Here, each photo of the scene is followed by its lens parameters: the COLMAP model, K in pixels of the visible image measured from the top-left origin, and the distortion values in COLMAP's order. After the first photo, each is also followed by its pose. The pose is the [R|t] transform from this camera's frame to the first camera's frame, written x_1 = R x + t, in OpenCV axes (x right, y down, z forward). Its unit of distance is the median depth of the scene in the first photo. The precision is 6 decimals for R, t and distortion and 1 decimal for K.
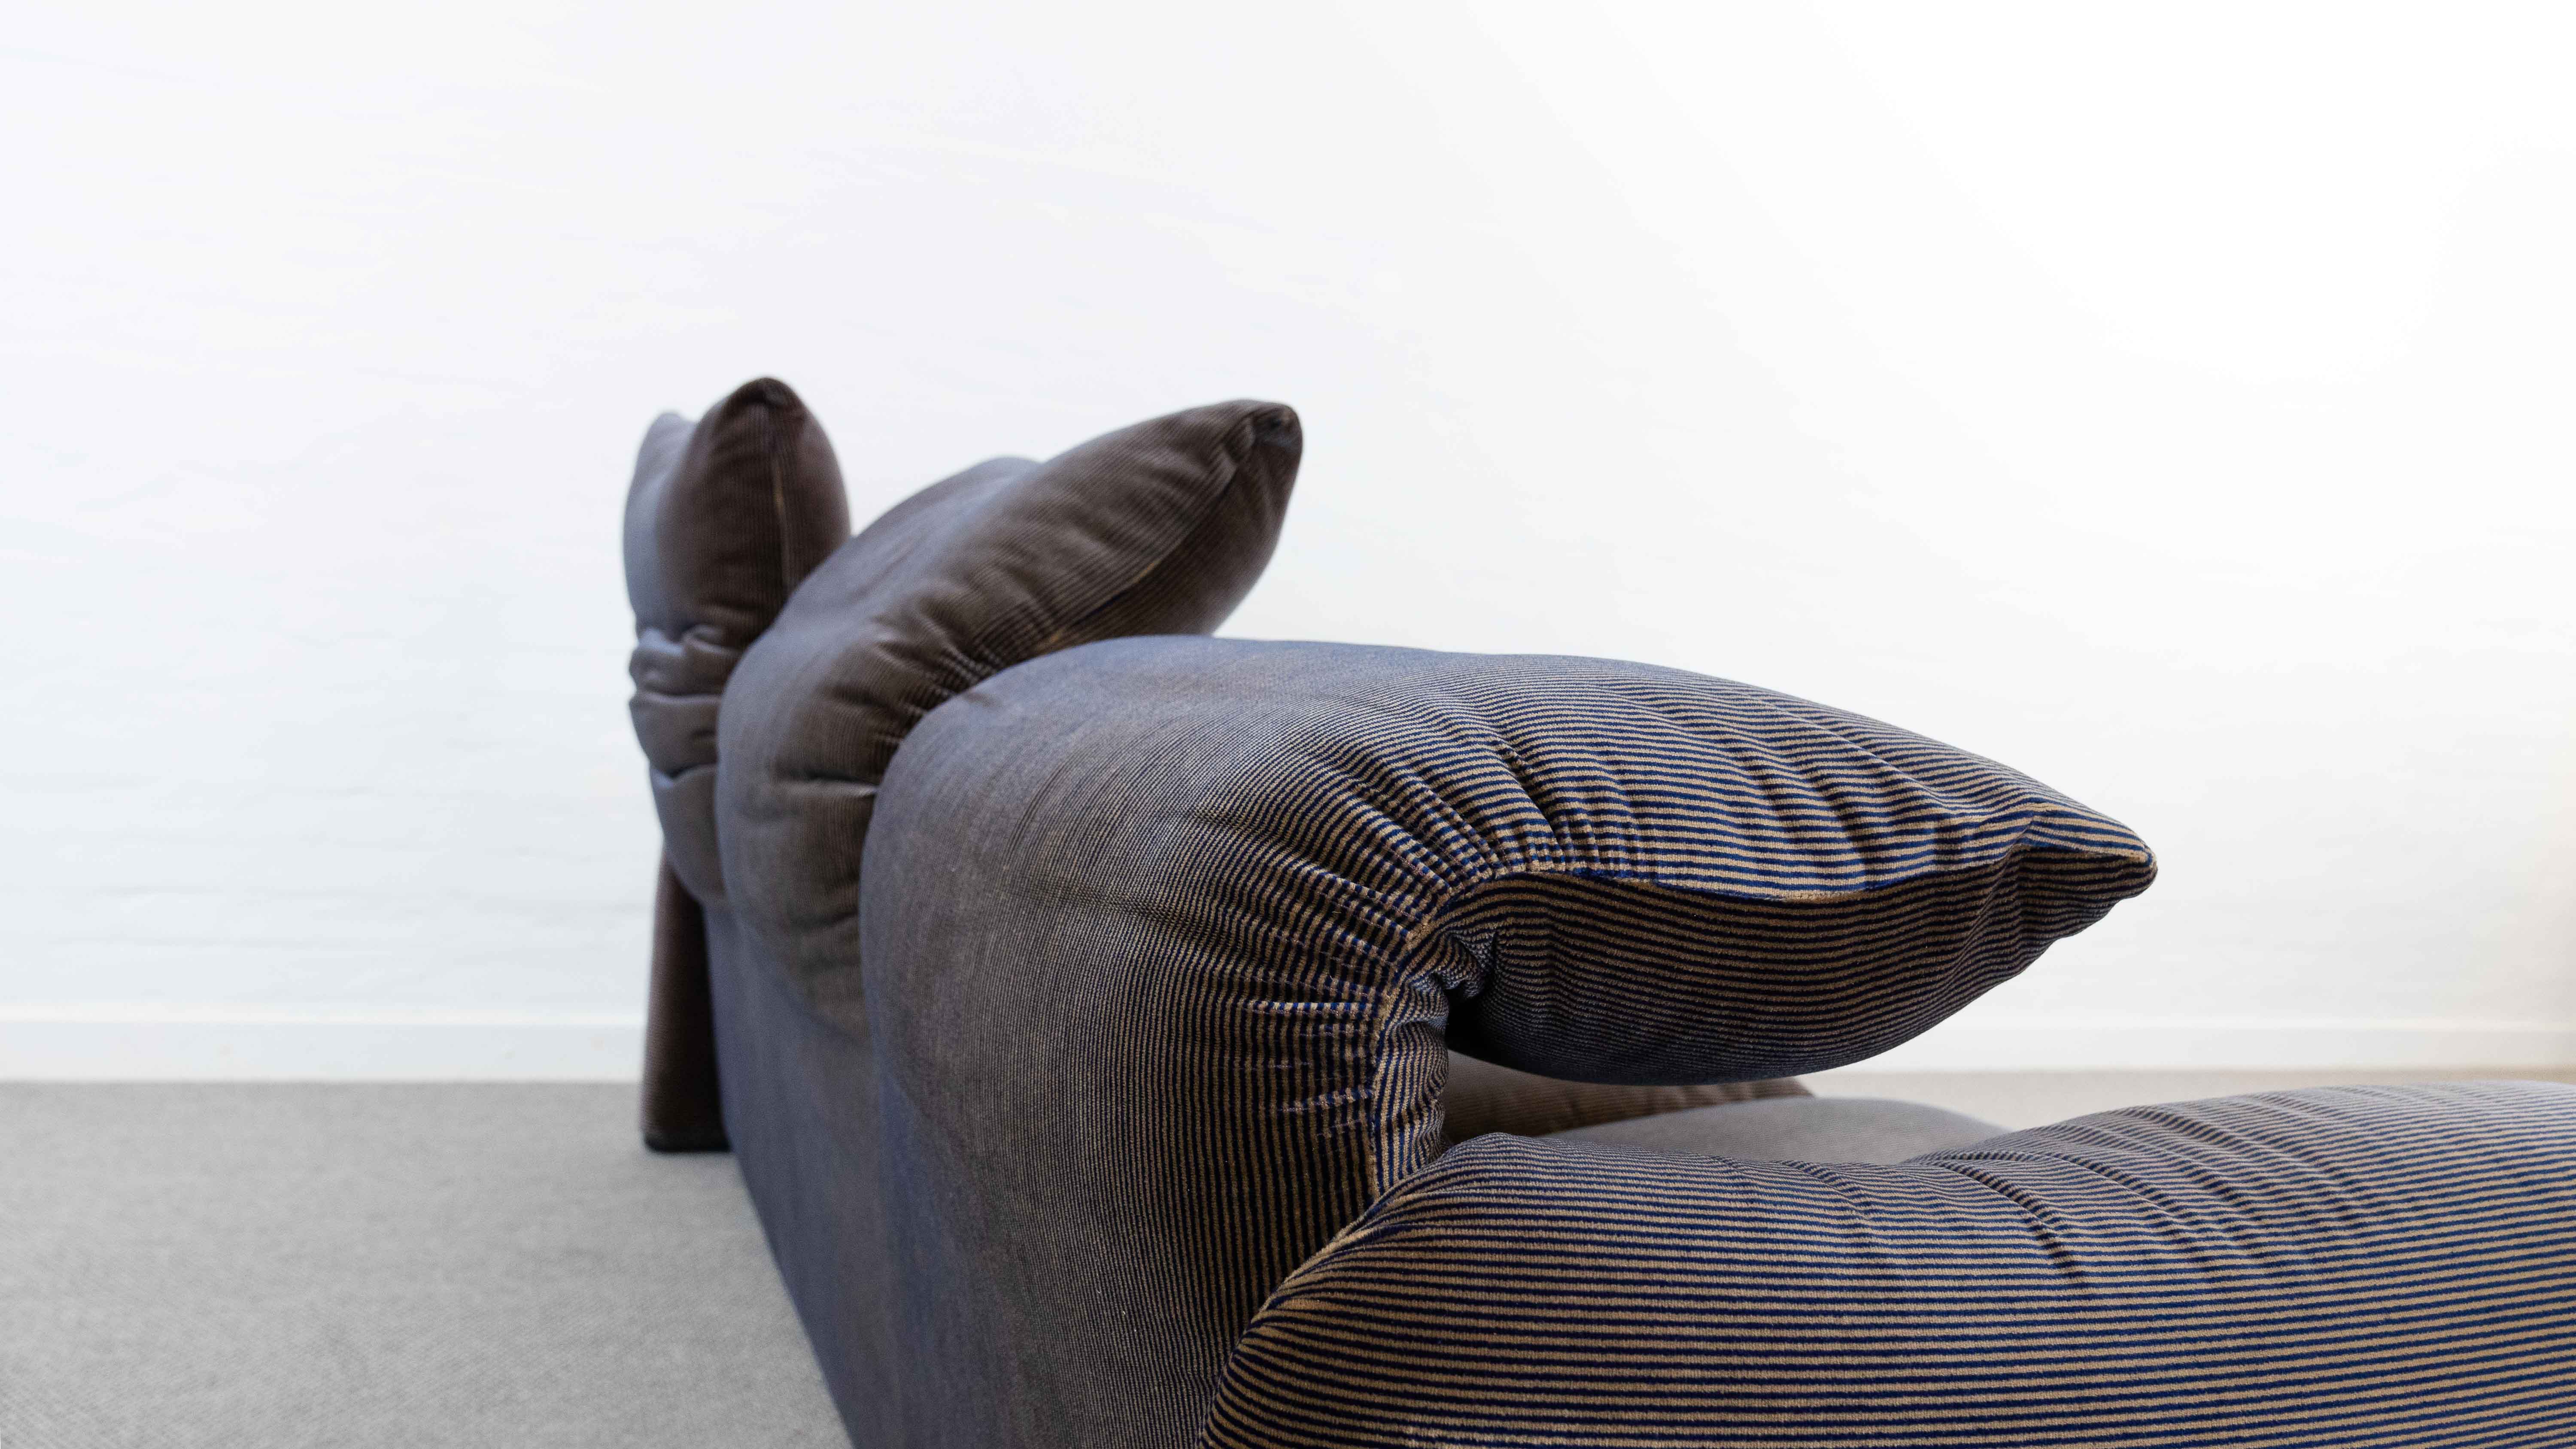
lens RADIAL K [[2054.7, 0, 1291.6], [0, 2054.7, 764.0], [0, 0, 1]] dist [-0.004137, 0.005274]
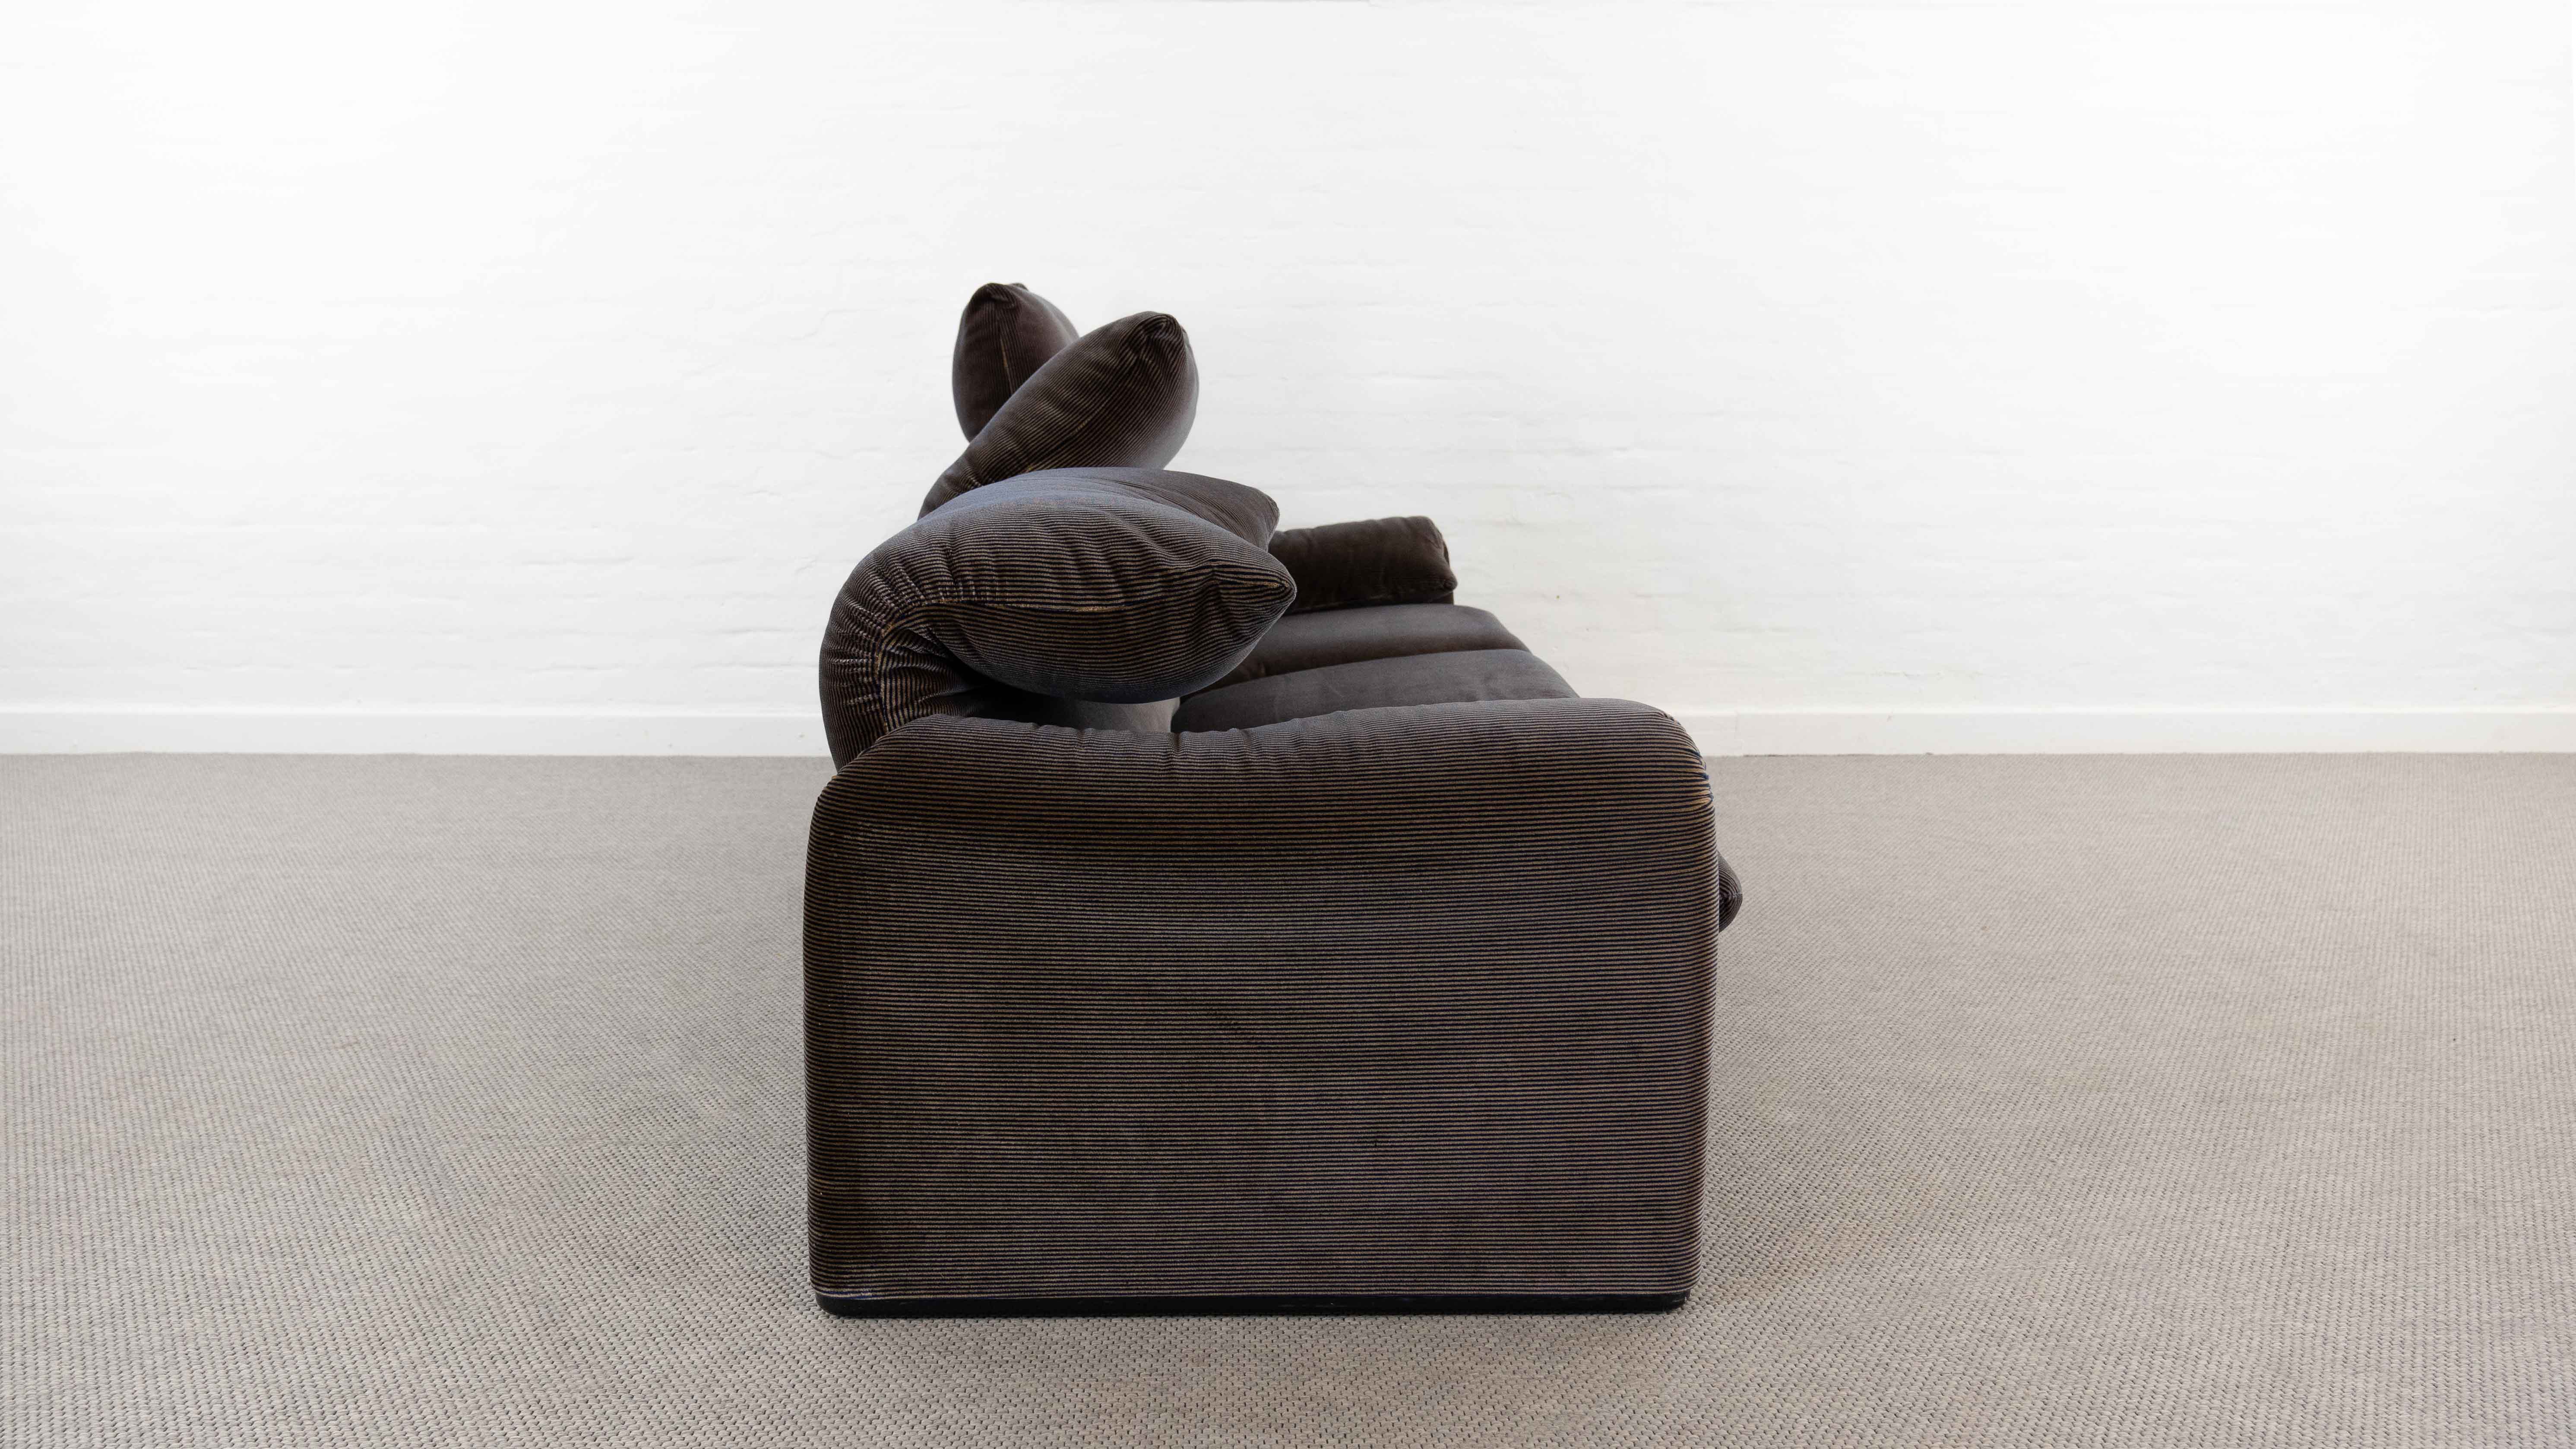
lens RADIAL K [[2055.0, 0, 1291.6], [0, 2055.0, 764.0], [0, 0, 1]] dist [-0.004137, 0.005274]
pose [[0.939384, -0.002569, -0.342856, 1.160611], [0.048374, 0.990962, 0.125113, -0.035061], [0.339436, -0.134115, 0.931019, -0.962272]]
